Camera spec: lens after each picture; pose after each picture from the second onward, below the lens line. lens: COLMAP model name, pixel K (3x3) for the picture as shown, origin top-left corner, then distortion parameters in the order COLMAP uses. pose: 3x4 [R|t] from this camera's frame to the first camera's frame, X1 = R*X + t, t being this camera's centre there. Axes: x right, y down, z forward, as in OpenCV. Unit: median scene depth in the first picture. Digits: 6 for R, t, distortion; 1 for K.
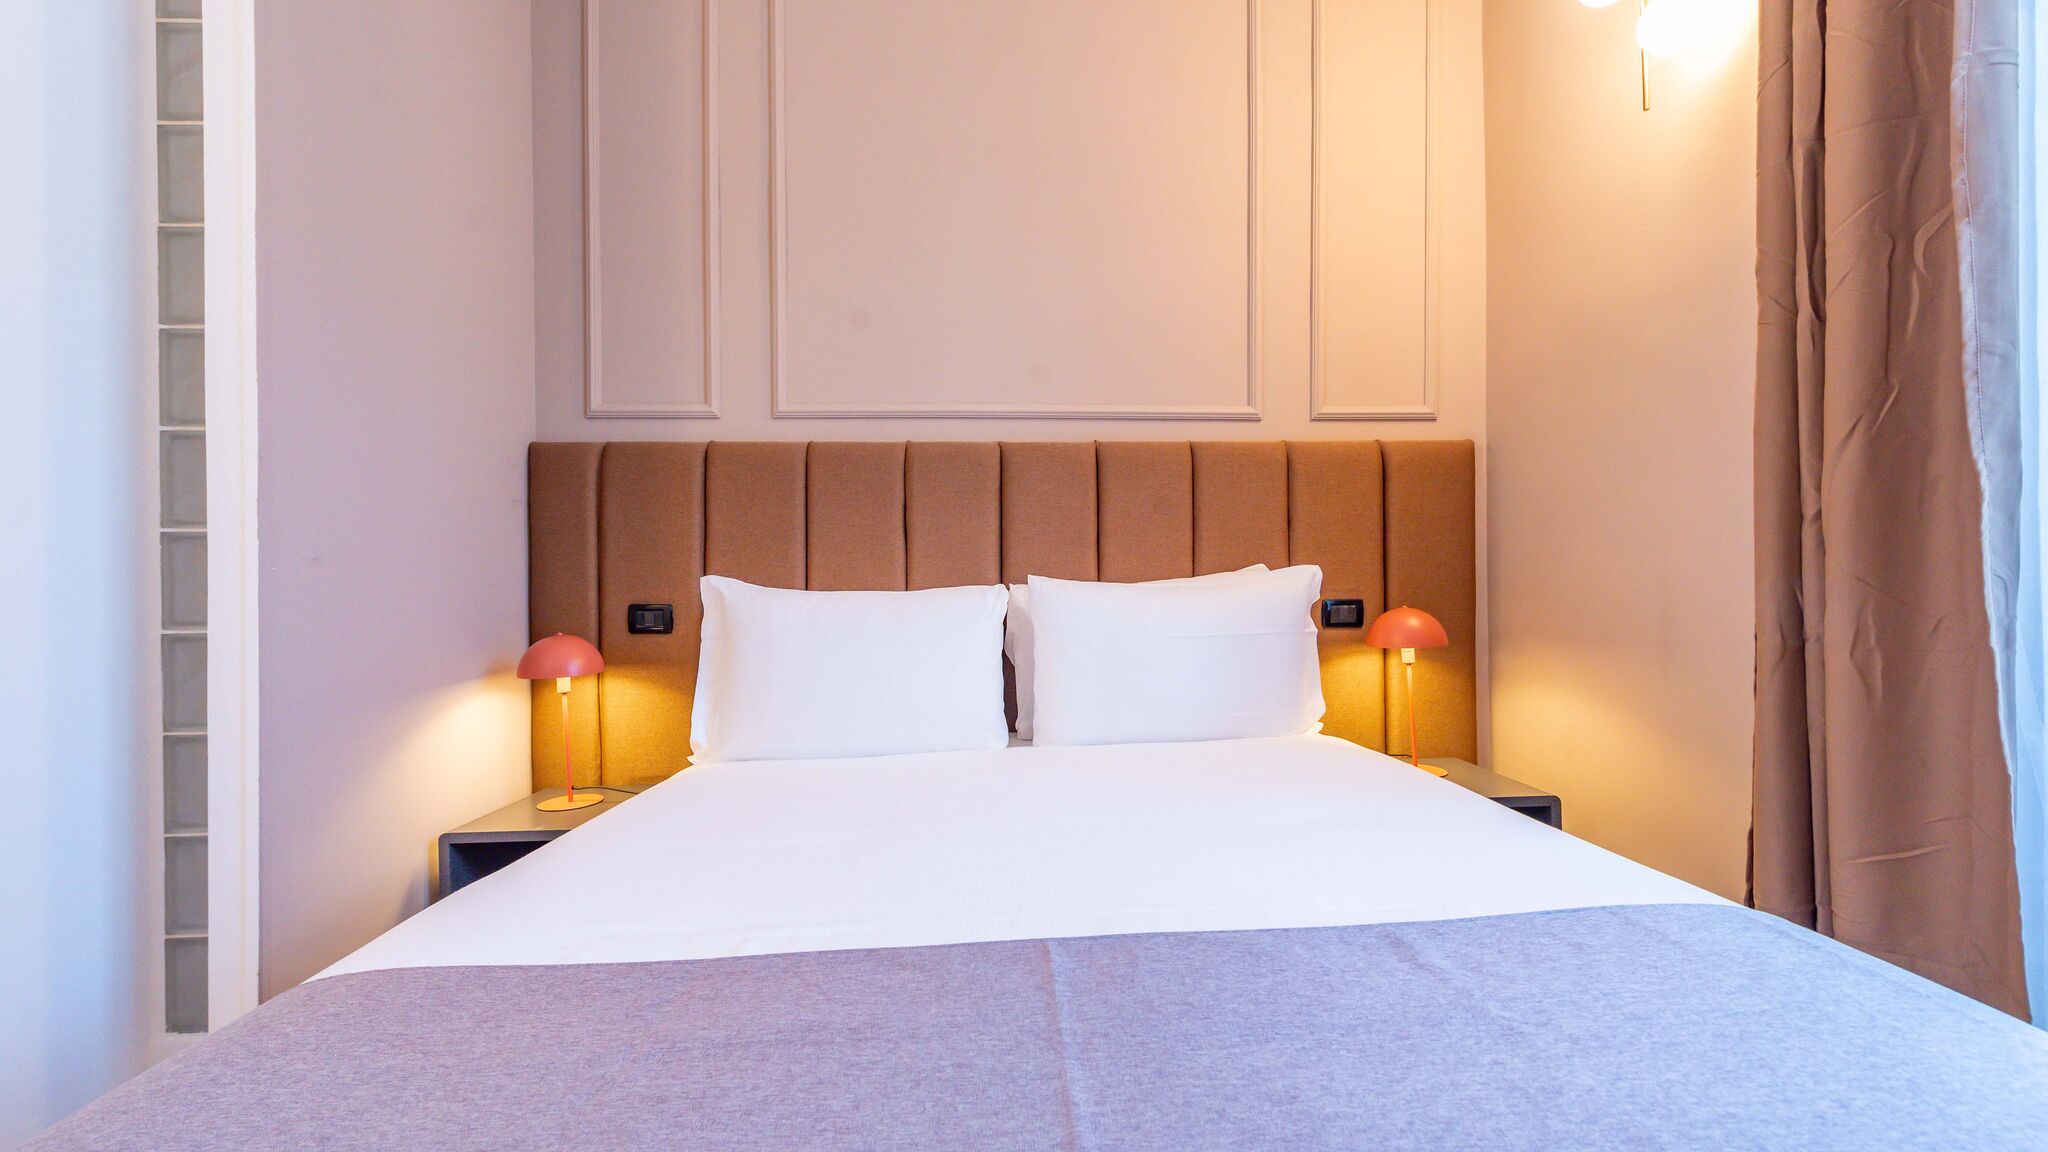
lens RADIAL K [[825.9, 0, 1034.9], [0, 825.9, 574.0], [0, 0, 1]] dist [0.010675, -0.002863]
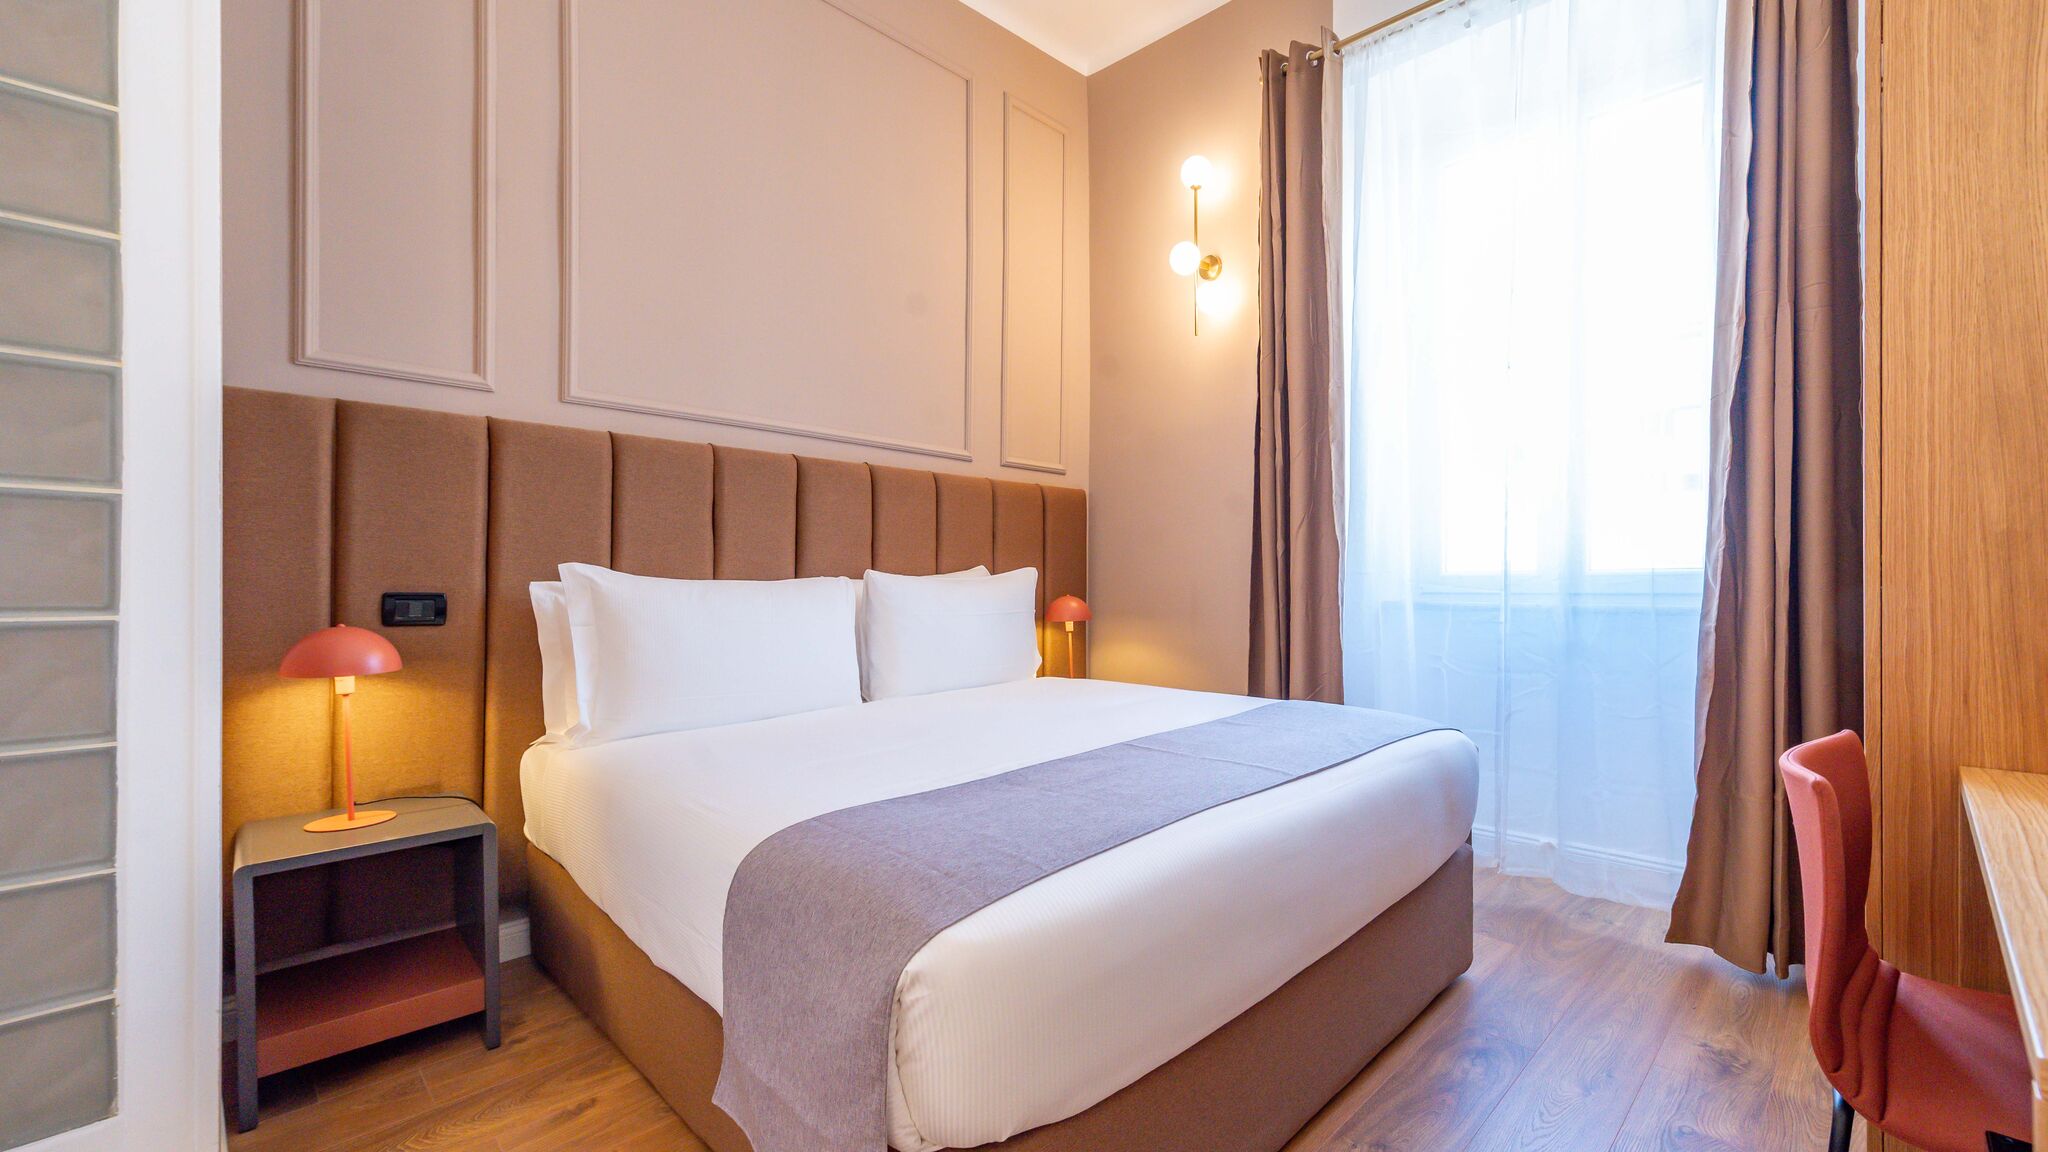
lens RADIAL K [[825.9, 0, 1123.6], [0, 825.9, 585.3], [0, 0, 1]] dist [0.010675, -0.002863]
pose [[0.706672, 0.010794, 0.707459, -0.545170], [-0.012938, 0.999914, -0.002332, 0.020581], [-0.707423, -0.007505, 0.706751, -0.156963]]
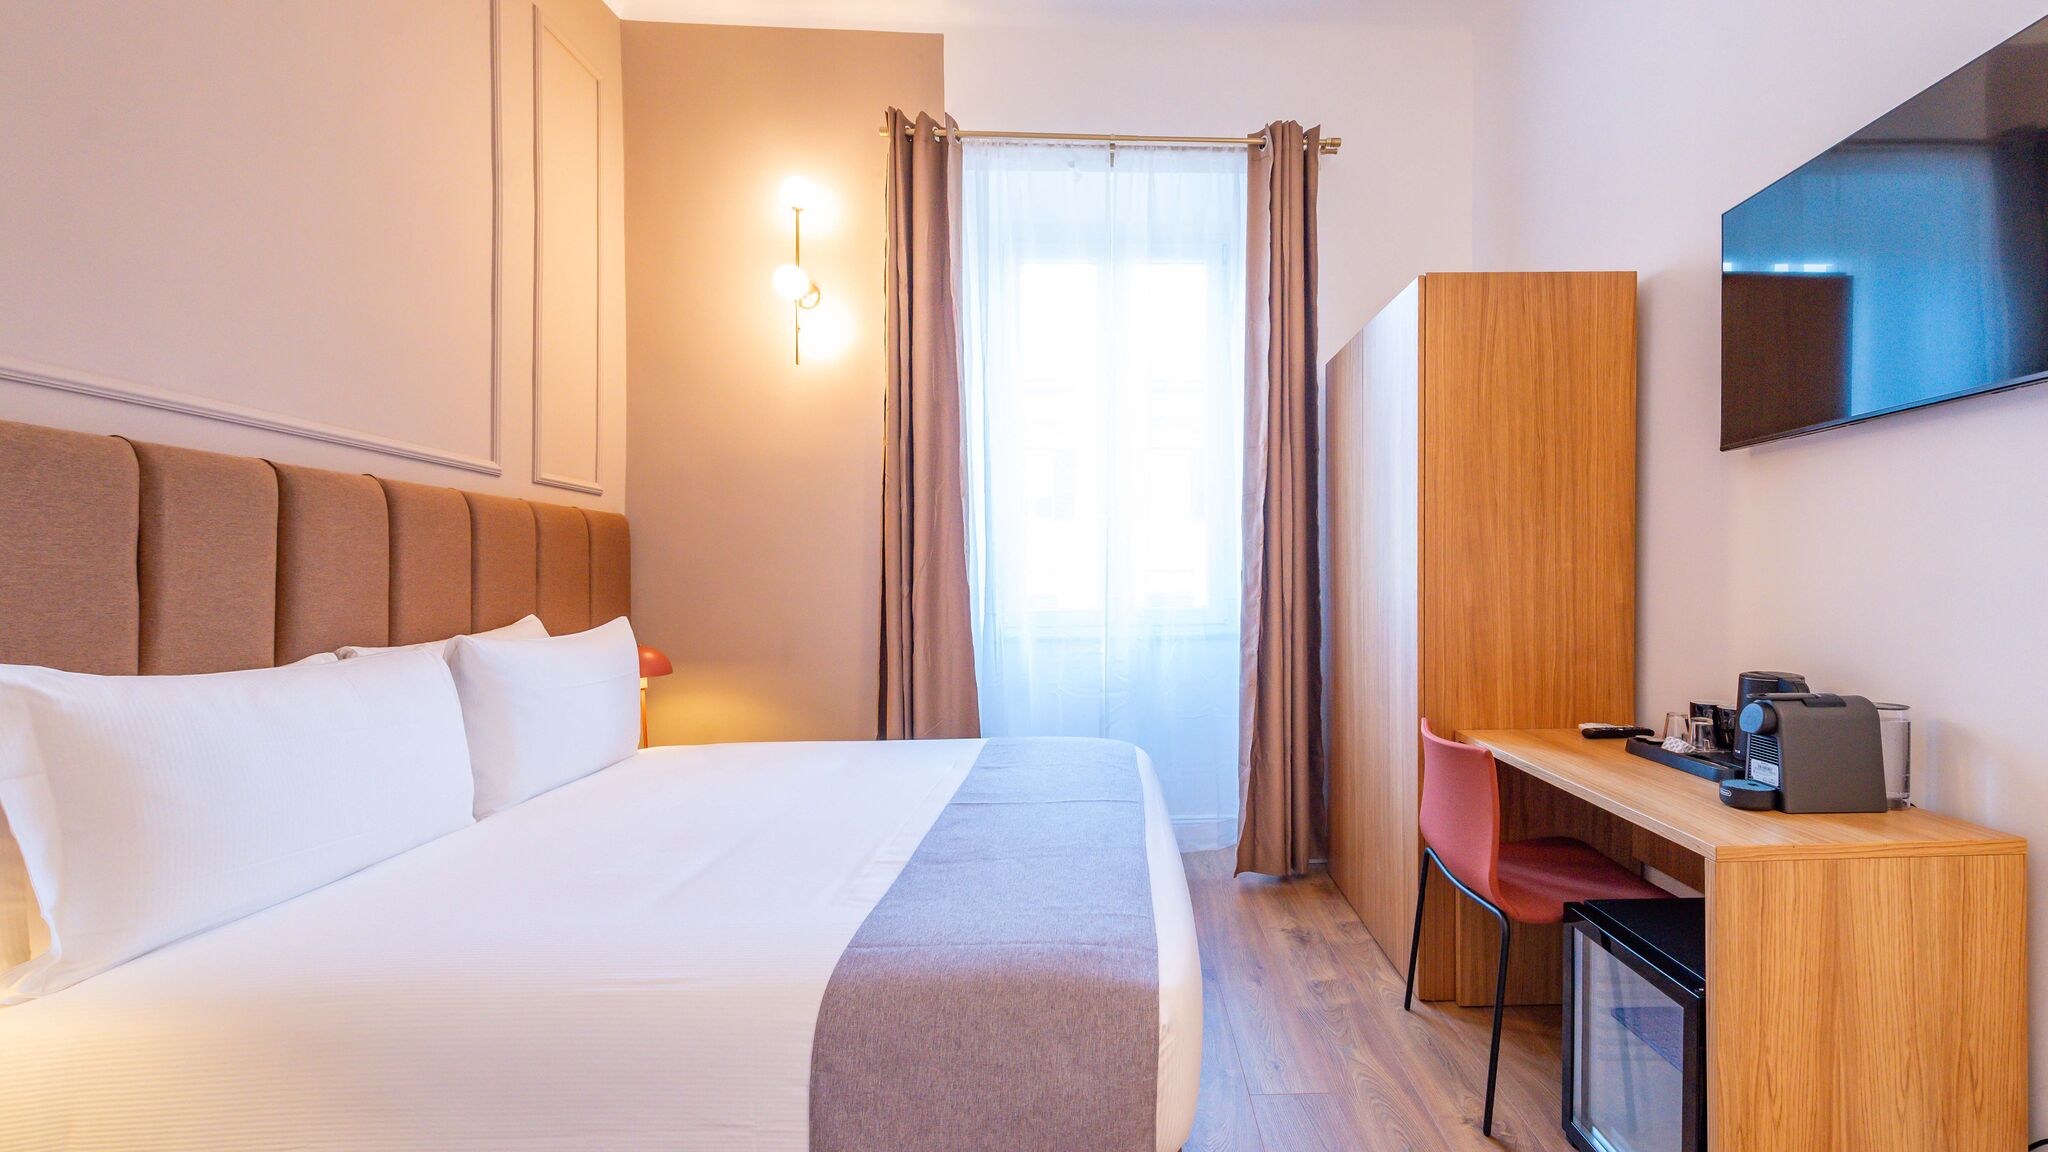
lens RADIAL K [[825.9, 0, 1114.6], [0, 825.9, 595.6], [0, 0, 1]] dist [0.010675, -0.002863]
pose [[0.031060, 0.000595, 0.999517, -0.793539], [0.004438, 0.999990, -0.000733, -0.032851], [-0.999508, 0.004458, 0.031057, 0.201587]]
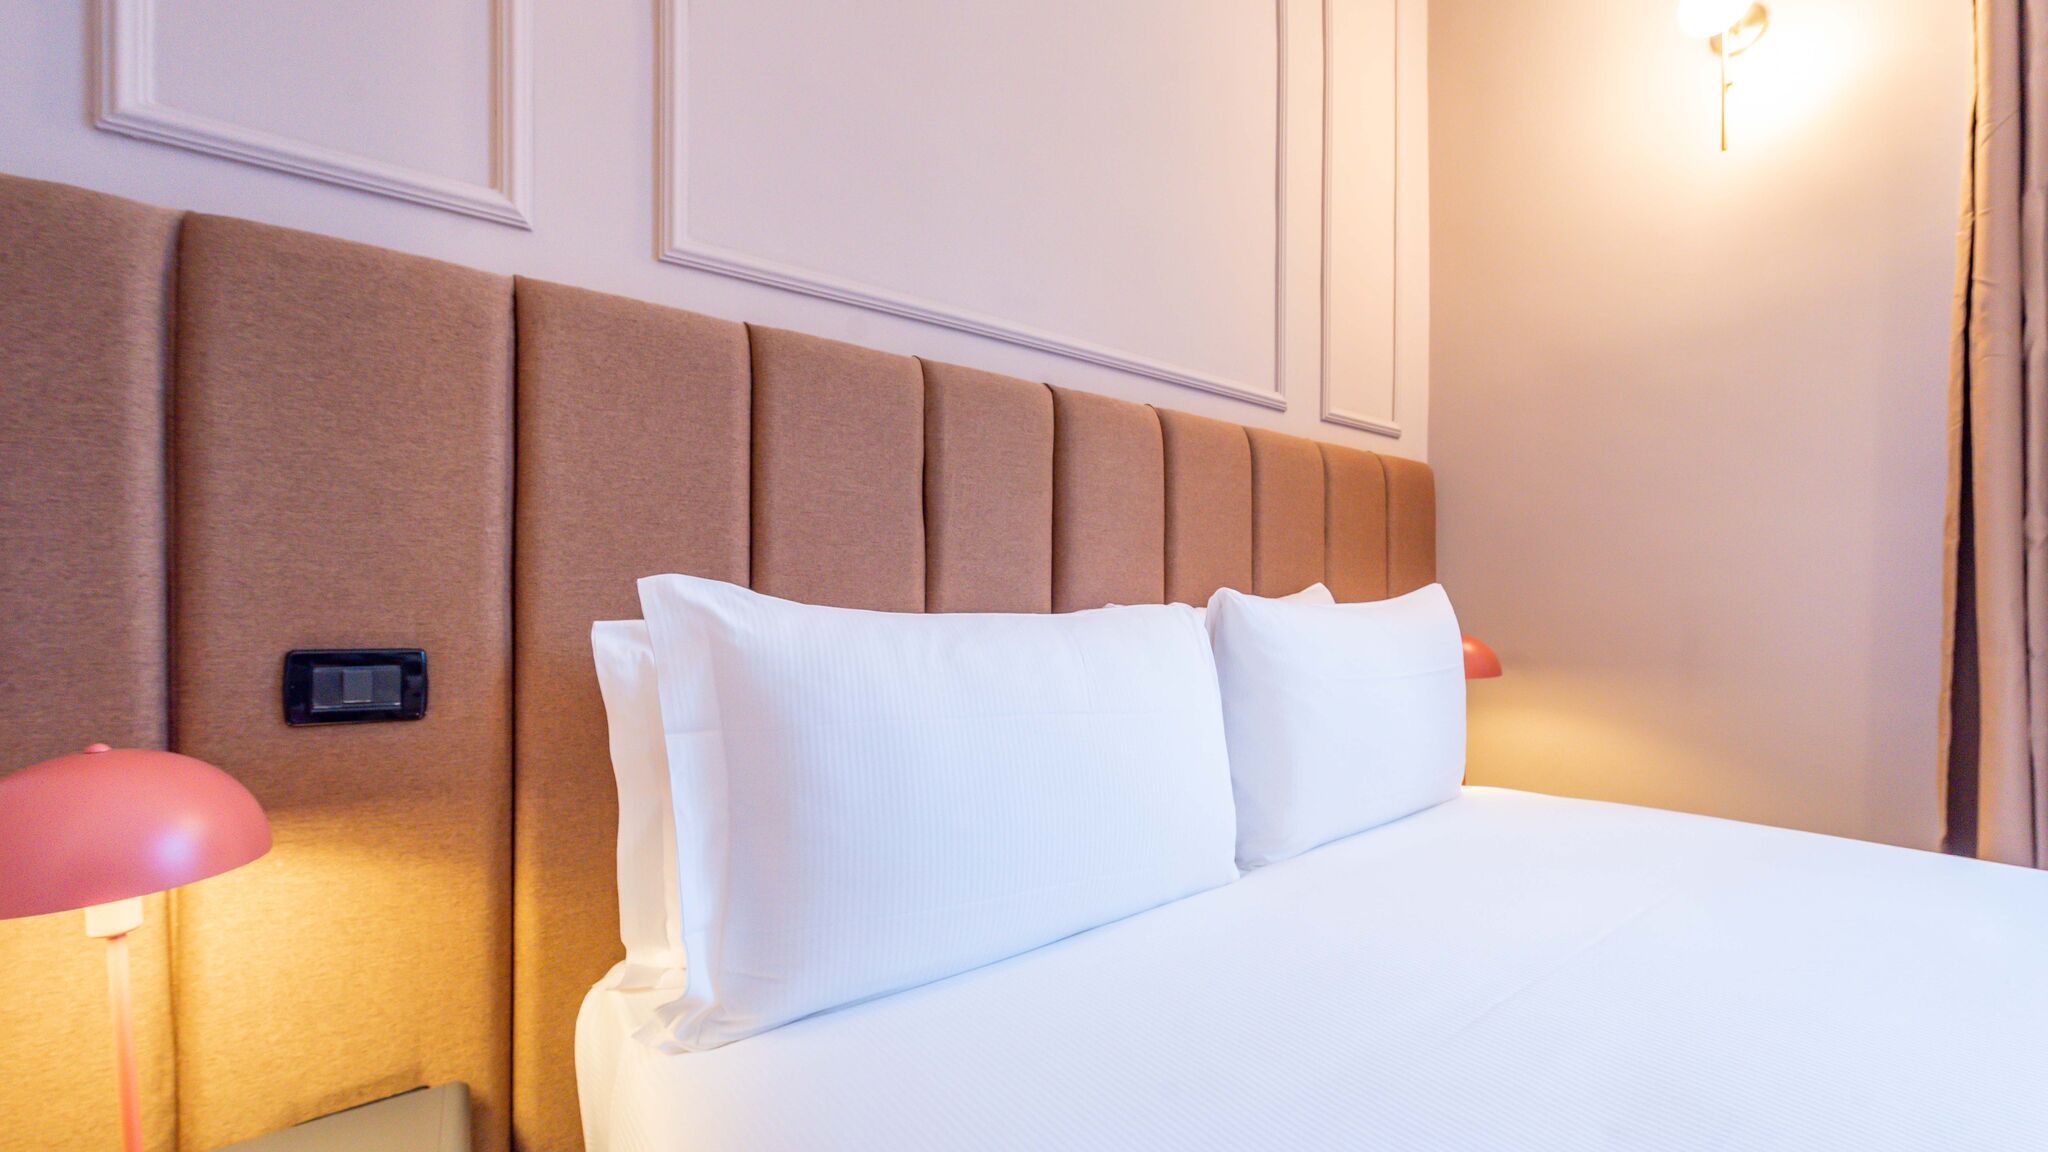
lens RADIAL K [[825.9, 0, 1047.7], [0, 825.9, 608.9], [0, 0, 1]] dist [0.010675, -0.002863]
pose [[0.825956, 0.006460, 0.563697, -0.407061], [-0.000942, 0.999949, -0.010079, 0.020877], [-0.563733, 0.007794, 0.825920, 0.478813]]
